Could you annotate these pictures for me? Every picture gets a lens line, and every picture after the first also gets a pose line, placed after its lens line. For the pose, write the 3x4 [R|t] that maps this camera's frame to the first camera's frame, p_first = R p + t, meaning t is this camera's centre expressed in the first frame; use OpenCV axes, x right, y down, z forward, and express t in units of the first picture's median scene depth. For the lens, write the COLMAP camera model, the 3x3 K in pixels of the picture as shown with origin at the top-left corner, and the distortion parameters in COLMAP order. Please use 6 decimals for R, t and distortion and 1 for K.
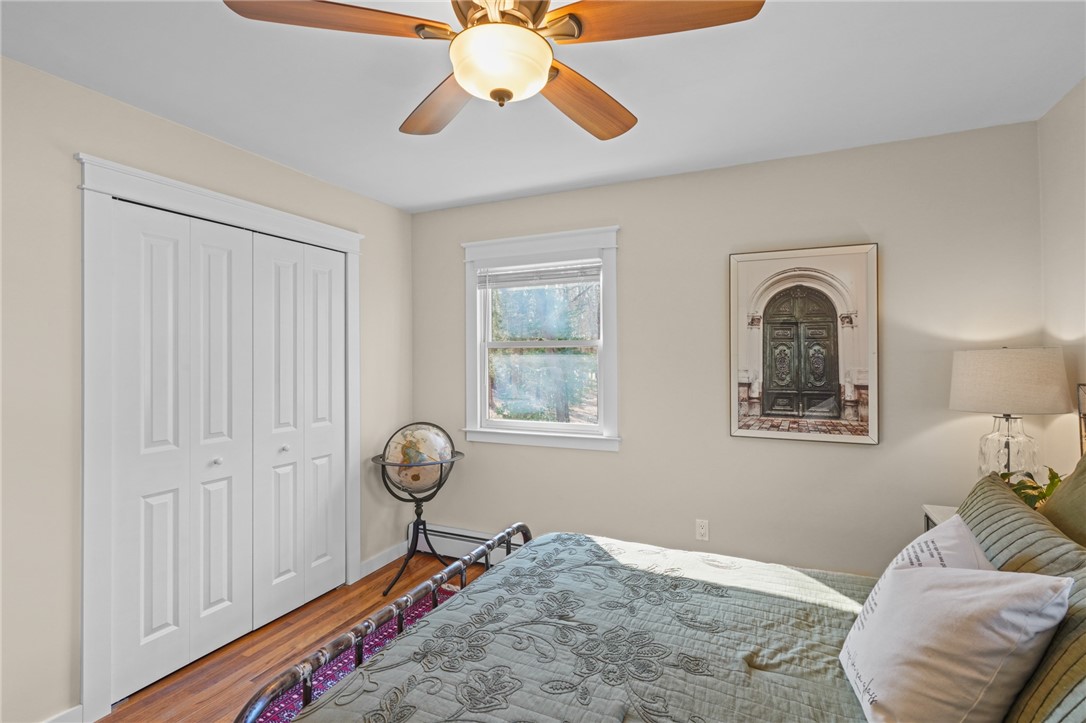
lens RADIAL K [[510.7, 0, 531.0], [0, 510.7, 339.4], [0, 0, 1]] dist [-0.002126, -0.000068]
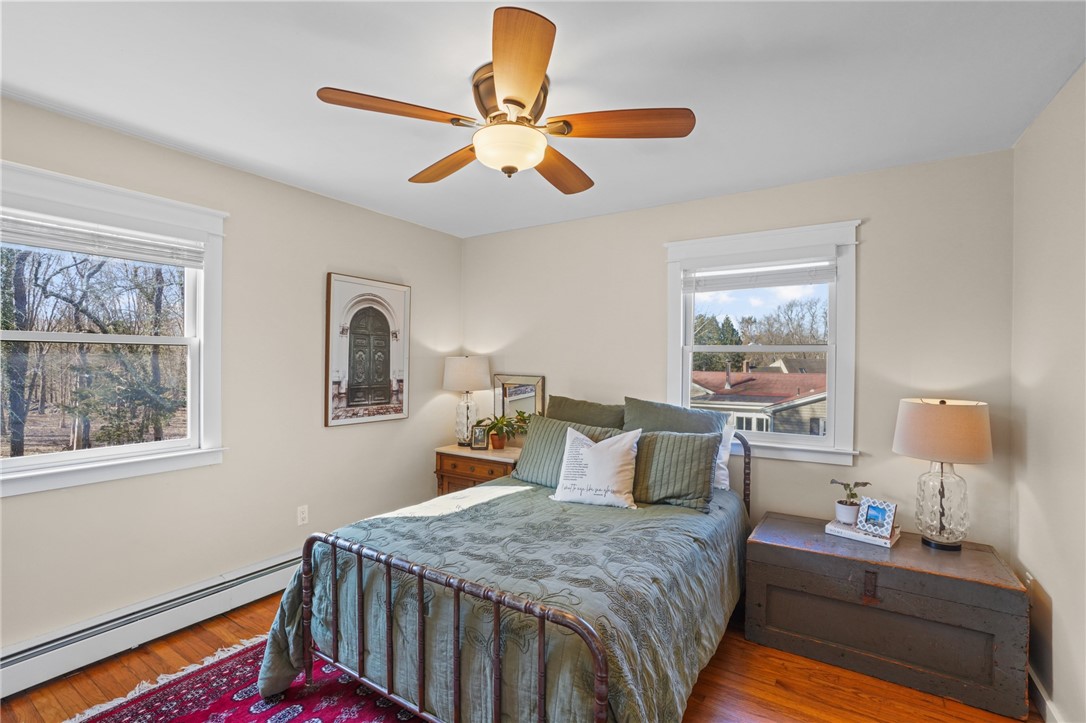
lens RADIAL K [[510.5, 0, 538.3], [0, 510.5, 362.2], [0, 0, 1]] dist [-0.068656, 0.026926]
pose [[0.130680, 0.000801, 0.991424, -0.766407], [-0.043564, 0.999038, 0.004935, 0.014106], [-0.990467, -0.043835, 0.130590, 0.407937]]
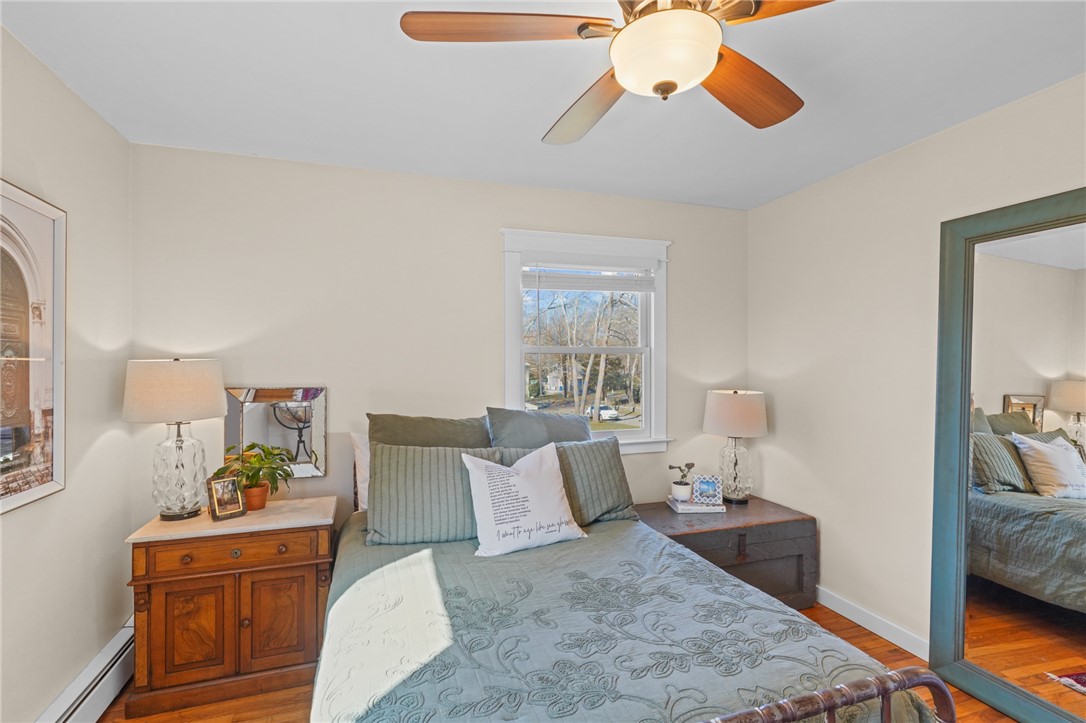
lens RADIAL K [[516.0, 0, 542.0], [0, 516.0, 363.3], [0, 0, 1]] dist [-0.001600, -0.000349]
pose [[-0.702018, 0.004306, 0.712146, -0.316952], [-0.020043, 0.999466, -0.025801, 0.032056], [-0.711877, -0.032386, -0.701557, 1.010790]]
